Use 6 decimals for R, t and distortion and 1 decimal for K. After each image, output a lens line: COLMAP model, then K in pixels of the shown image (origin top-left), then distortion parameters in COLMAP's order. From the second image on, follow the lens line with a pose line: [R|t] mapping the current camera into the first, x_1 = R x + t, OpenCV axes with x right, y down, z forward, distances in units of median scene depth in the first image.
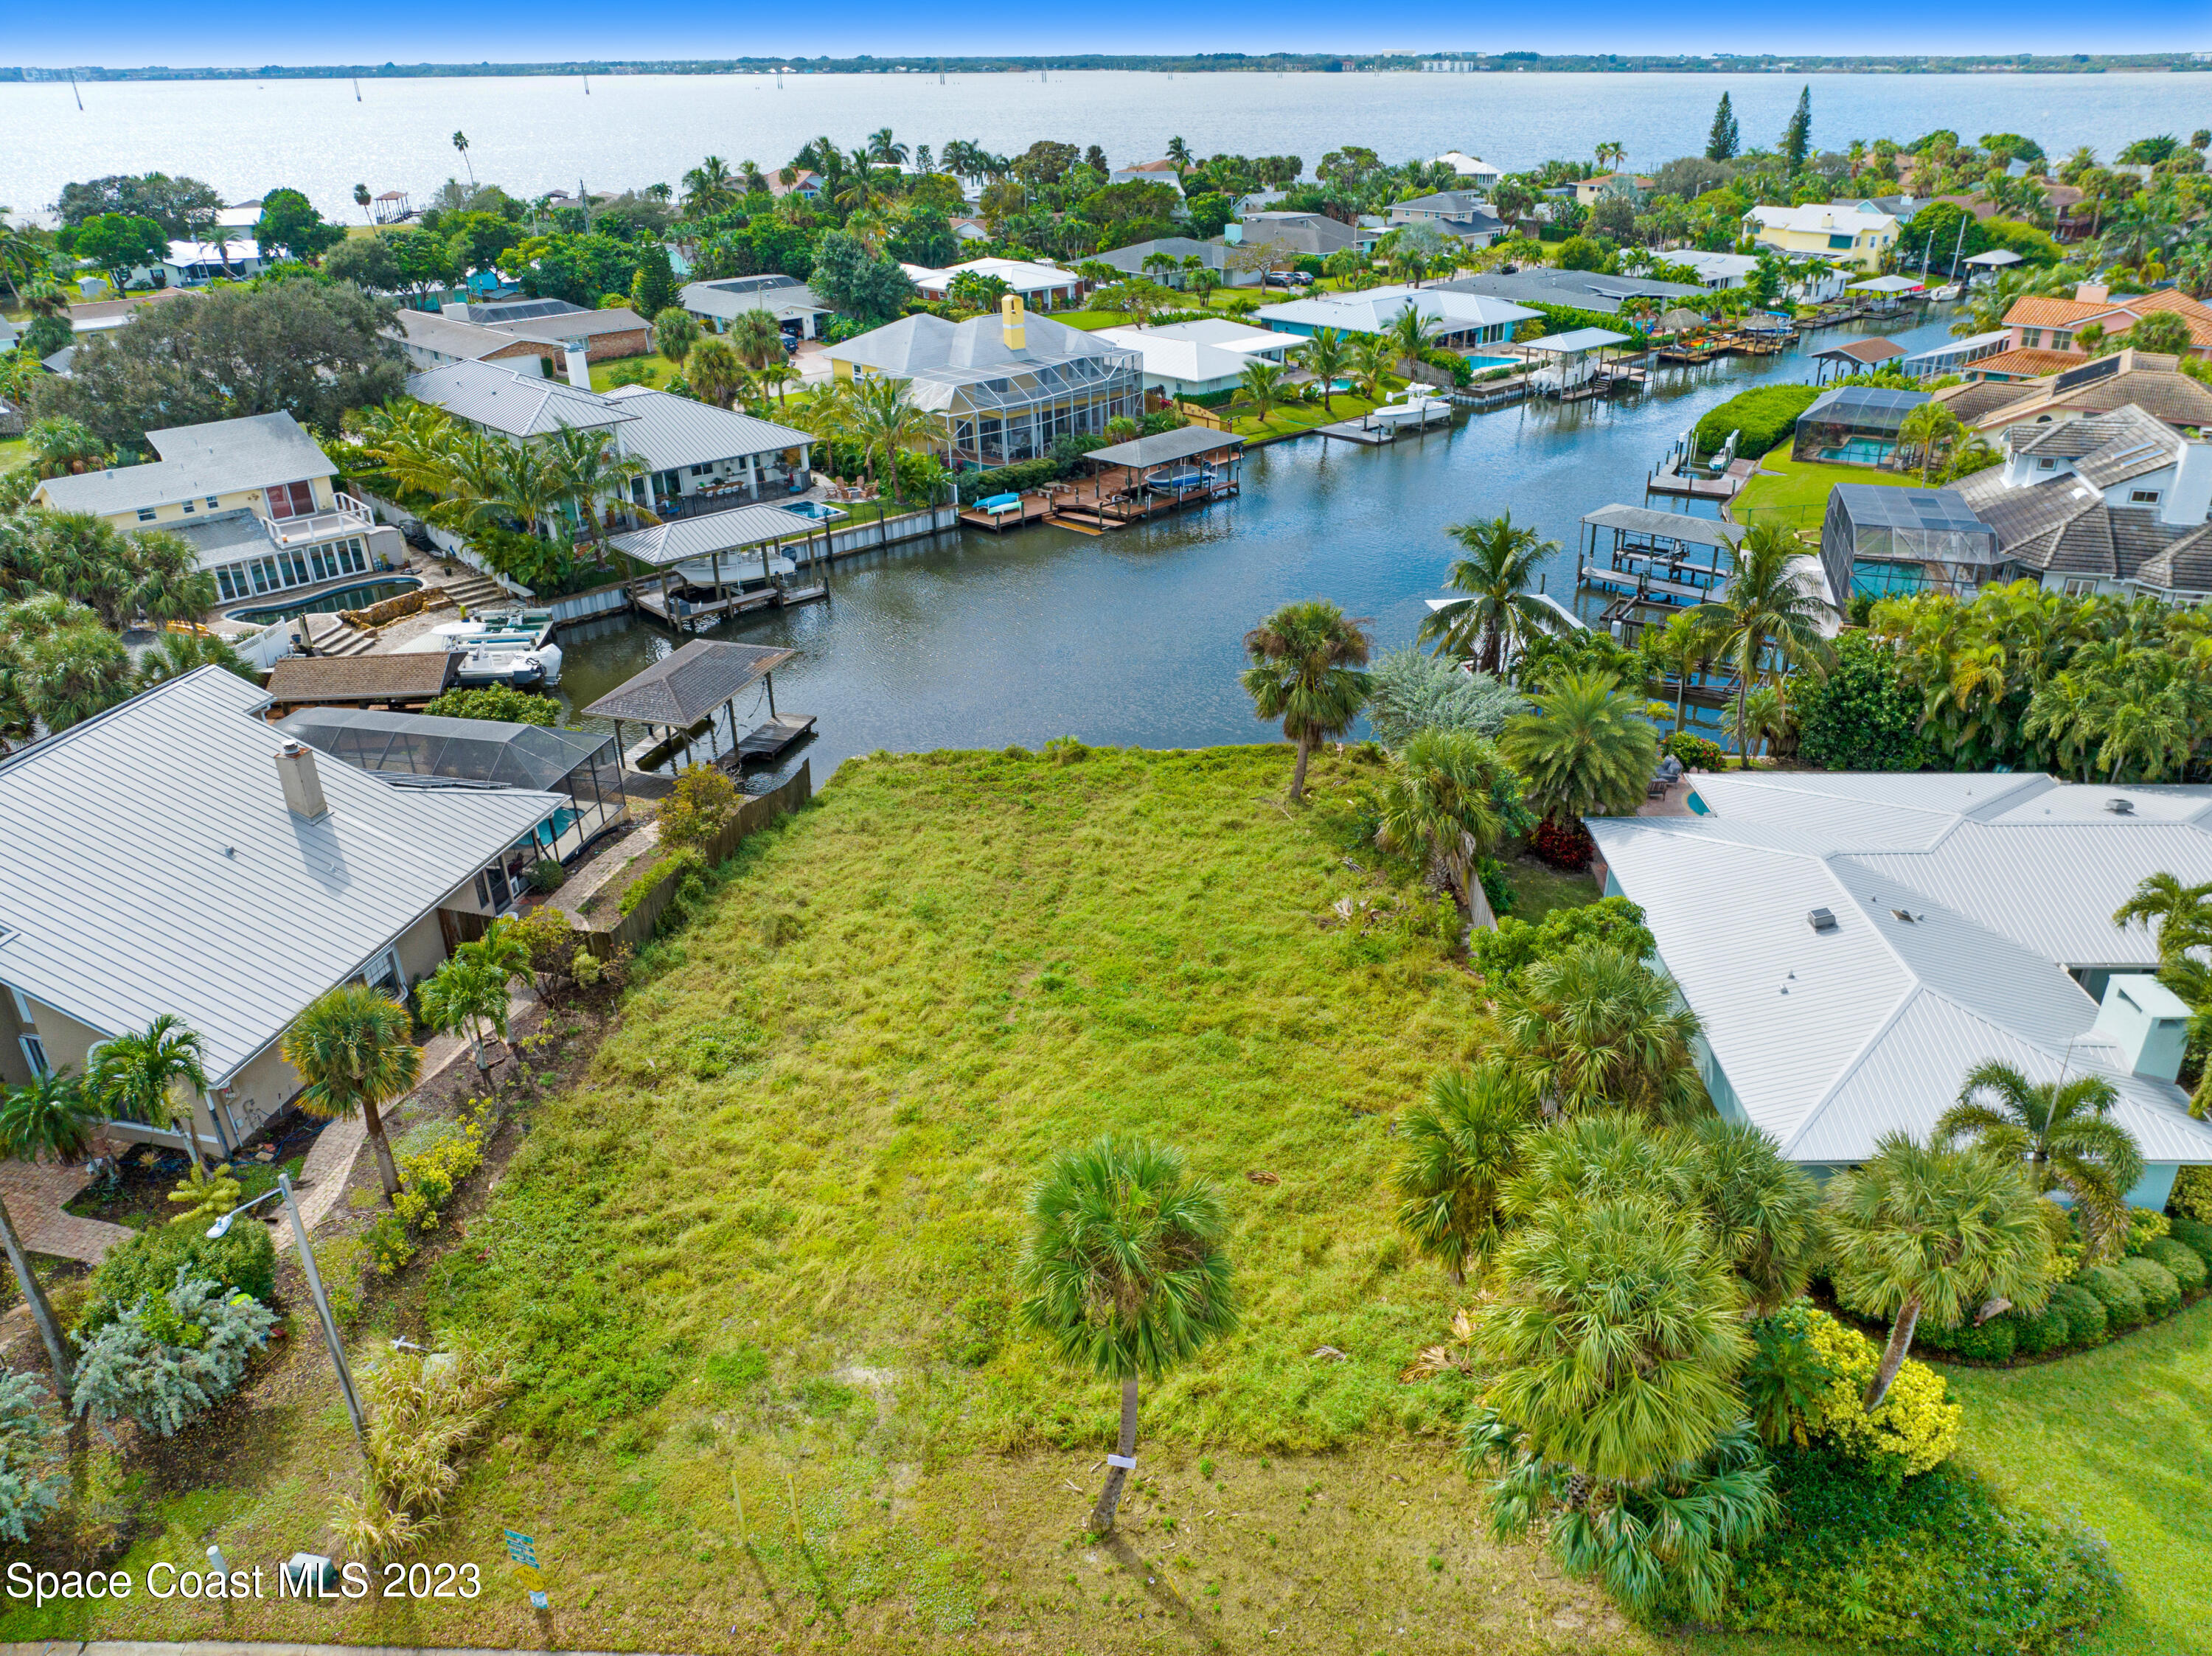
lens RADIAL K [[1569.0, 0, 1102.4], [0, 1569.0, 833.8], [0, 0, 1]] dist [-0.036534, 0.003471]
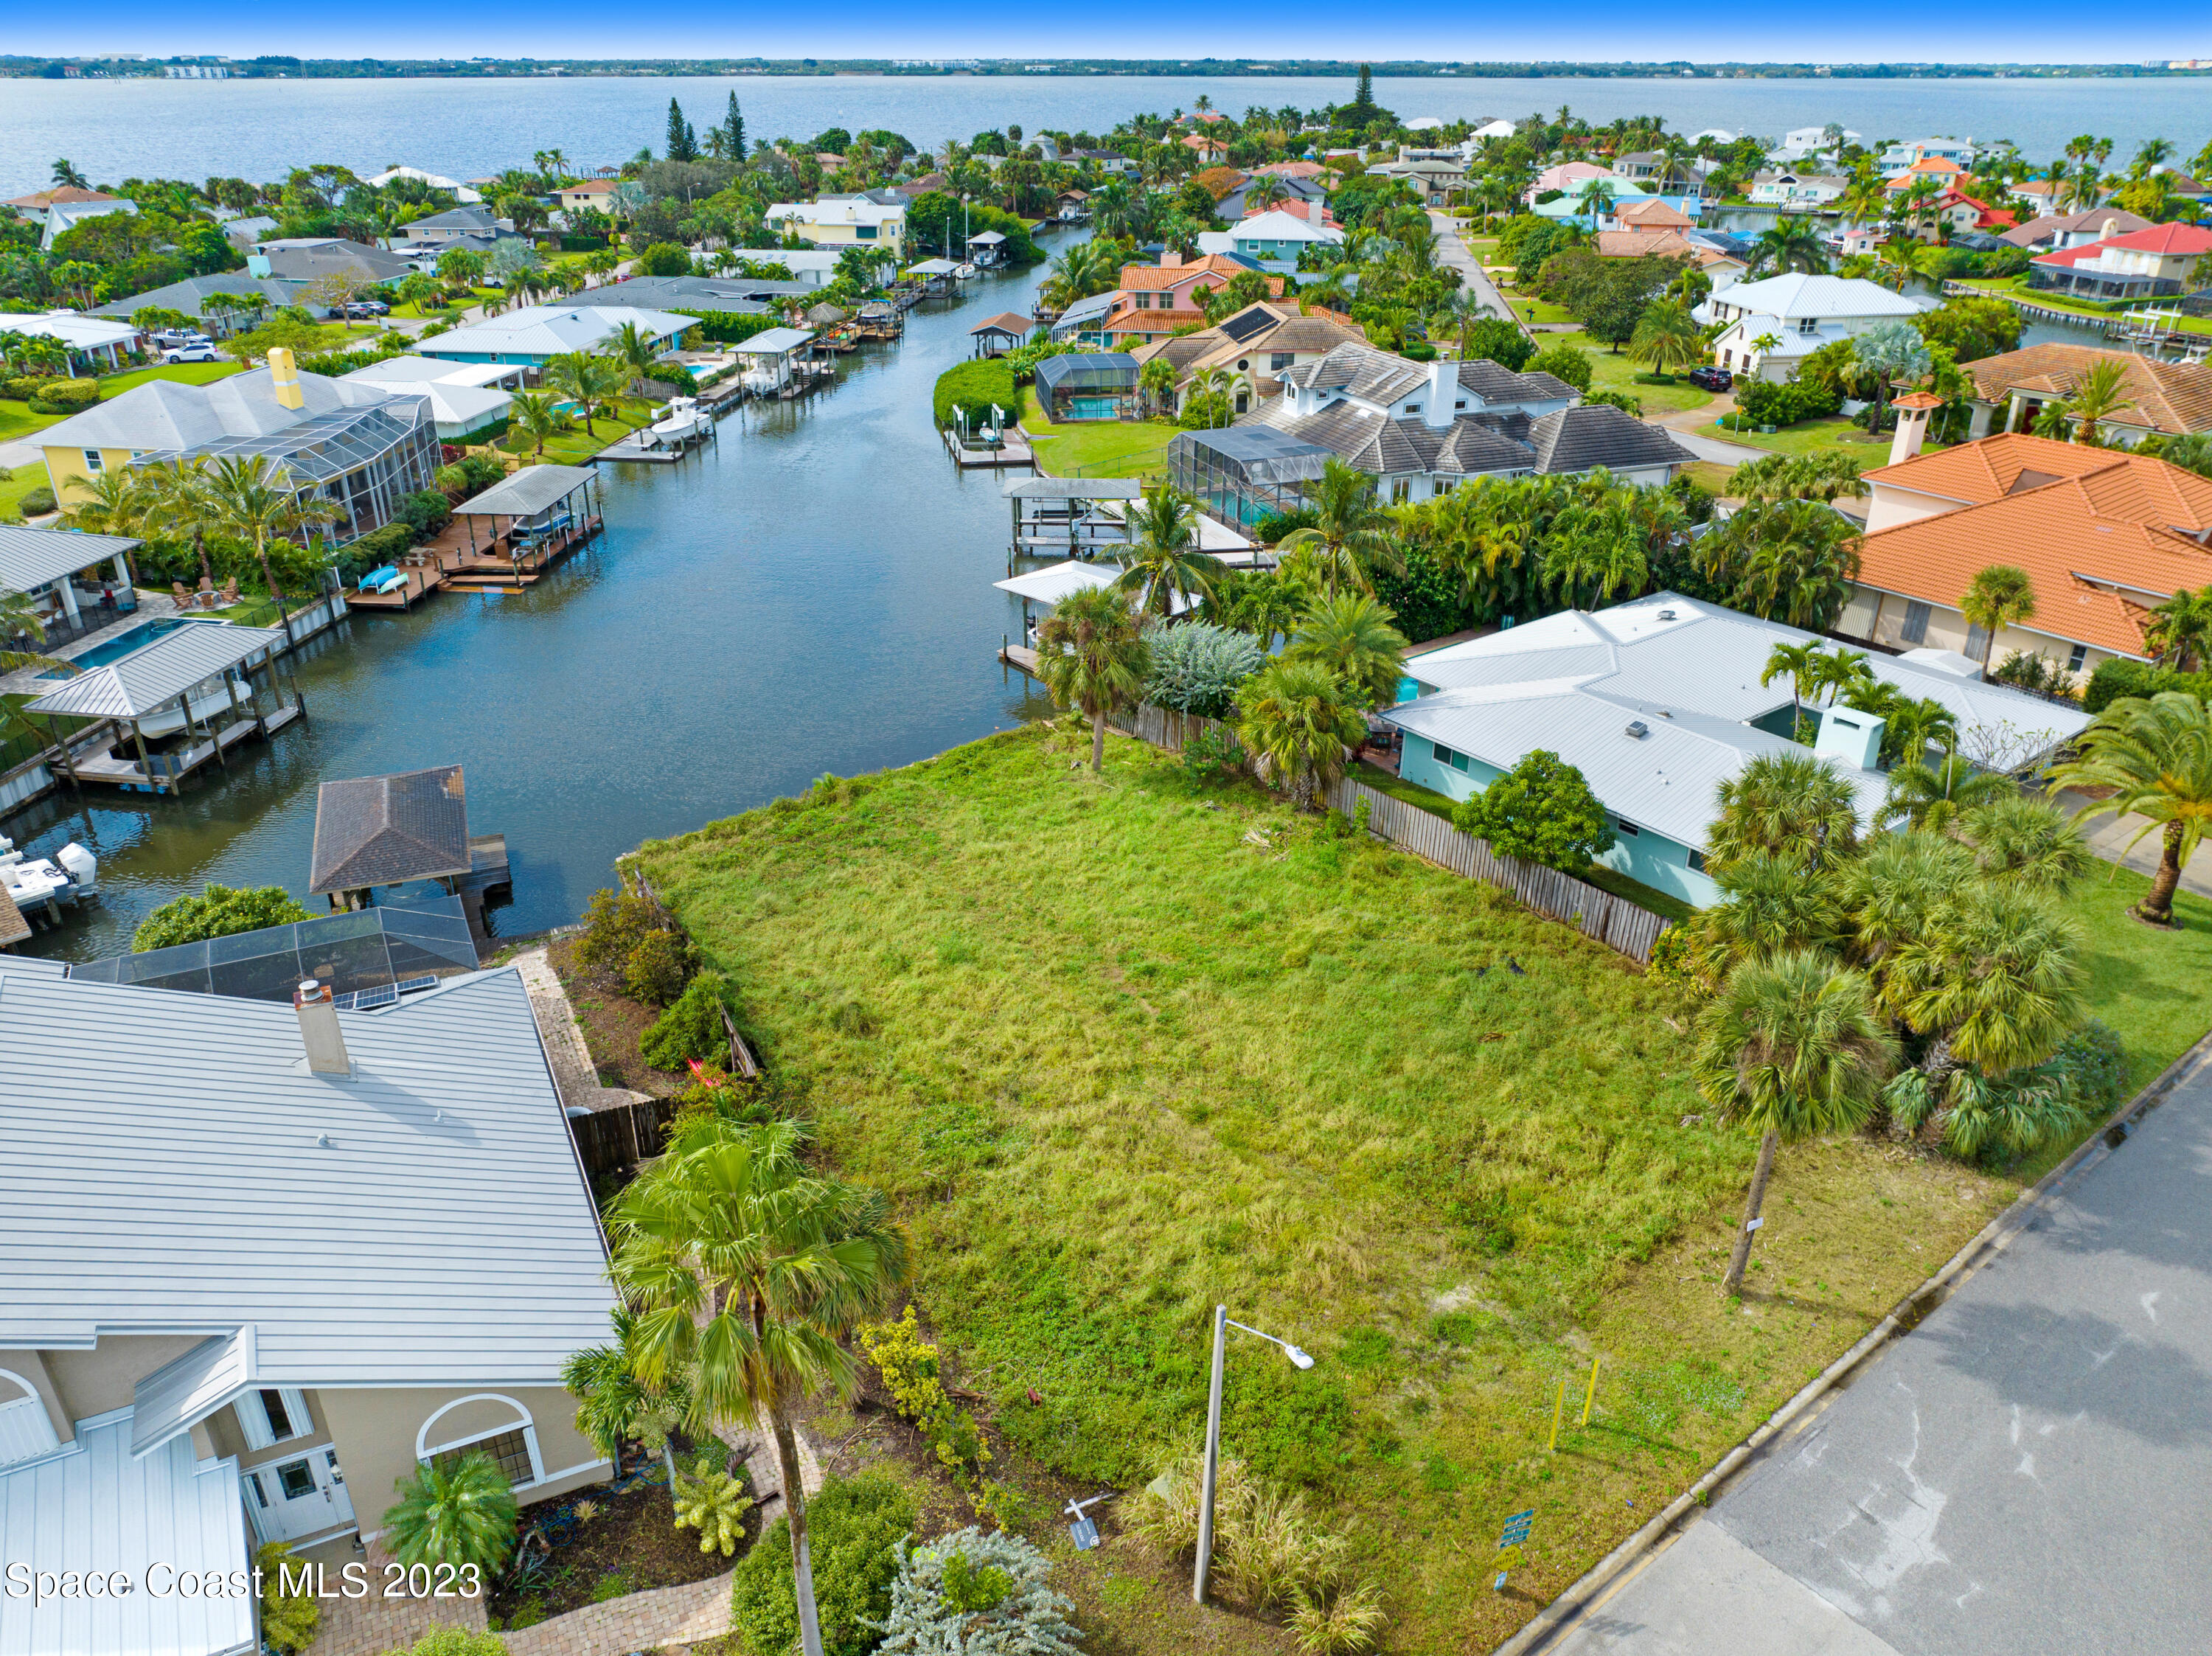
lens RADIAL K [[1569.0, 0, 1102.4], [0, 1569.0, 833.8], [0, 0, 1]] dist [-0.036534, 0.003471]
pose [[0.774357, -0.266076, 0.574086, -0.351401], [0.267676, 0.959856, 0.083816, -0.048524], [-0.573342, 0.088766, 0.814494, 0.090849]]
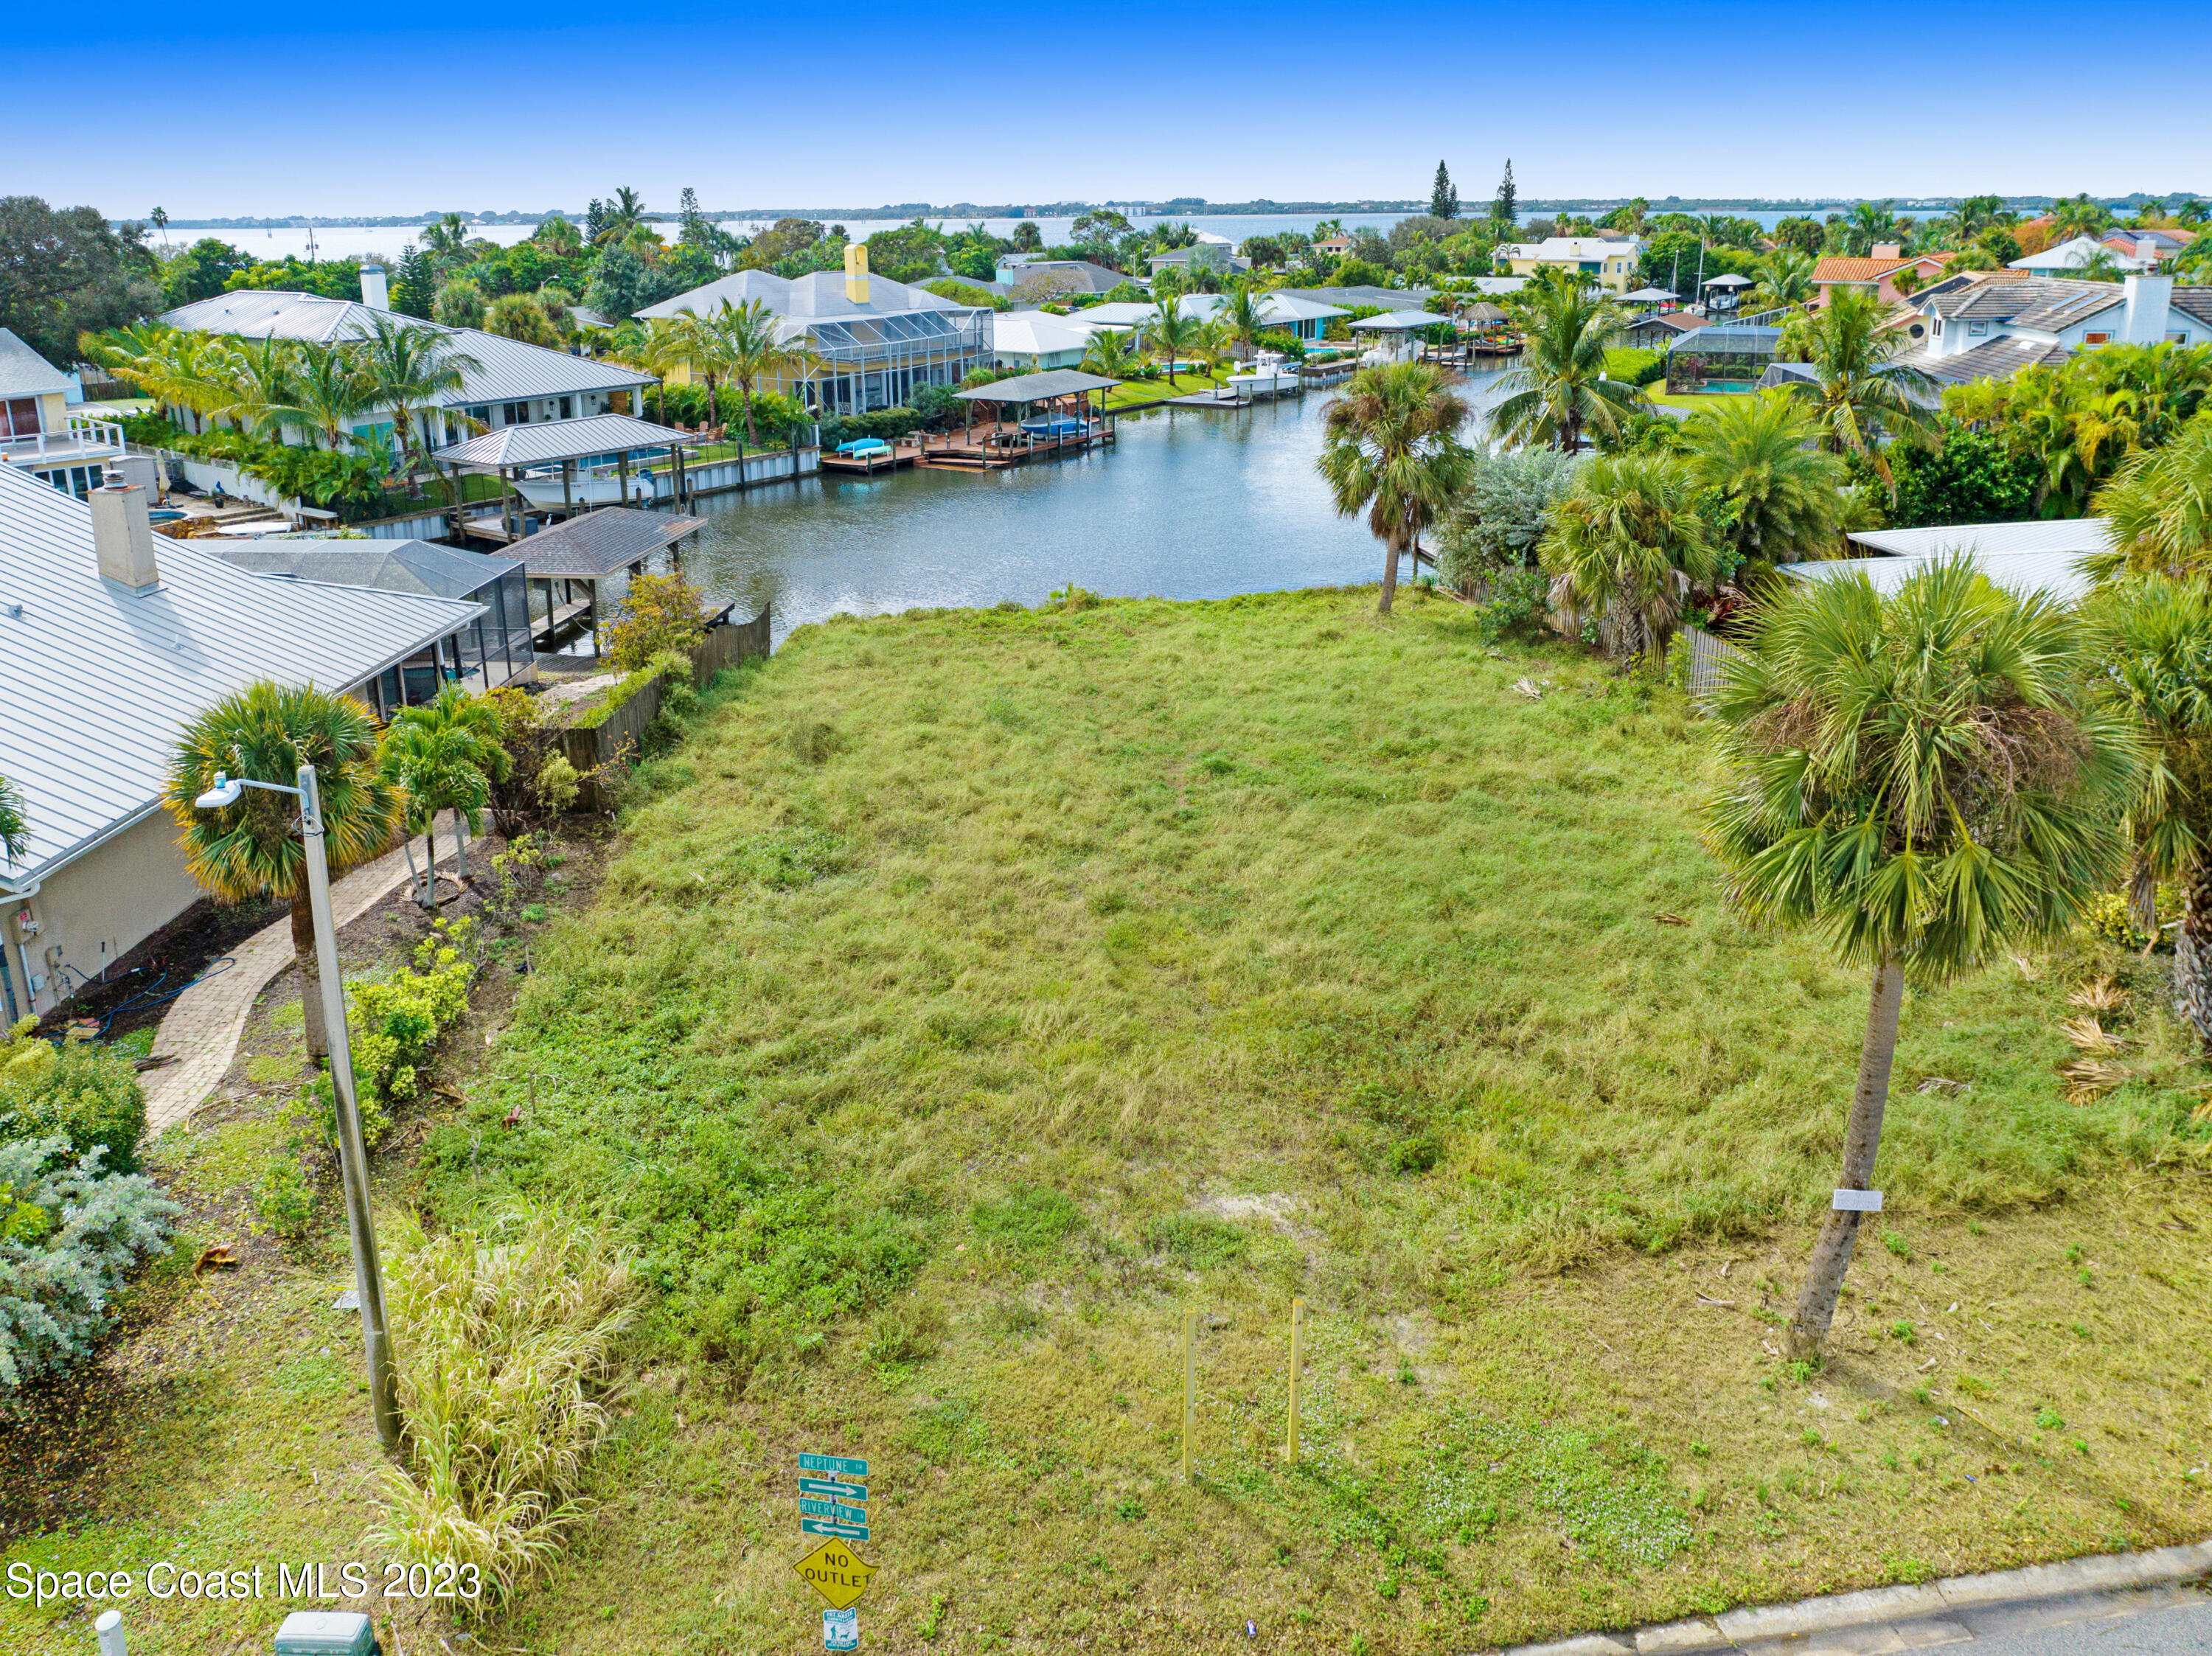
lens RADIAL K [[1613.6, 0, 1070.5], [0, 1613.6, 610.1], [0, 0, 1]] dist [-0.033196, 0.002794]
pose [[0.986158, -0.047332, 0.158907, -0.120378], [0.081046, 0.973700, -0.212933, 0.099712], [-0.144649, 0.222864, 0.964058, 0.148041]]
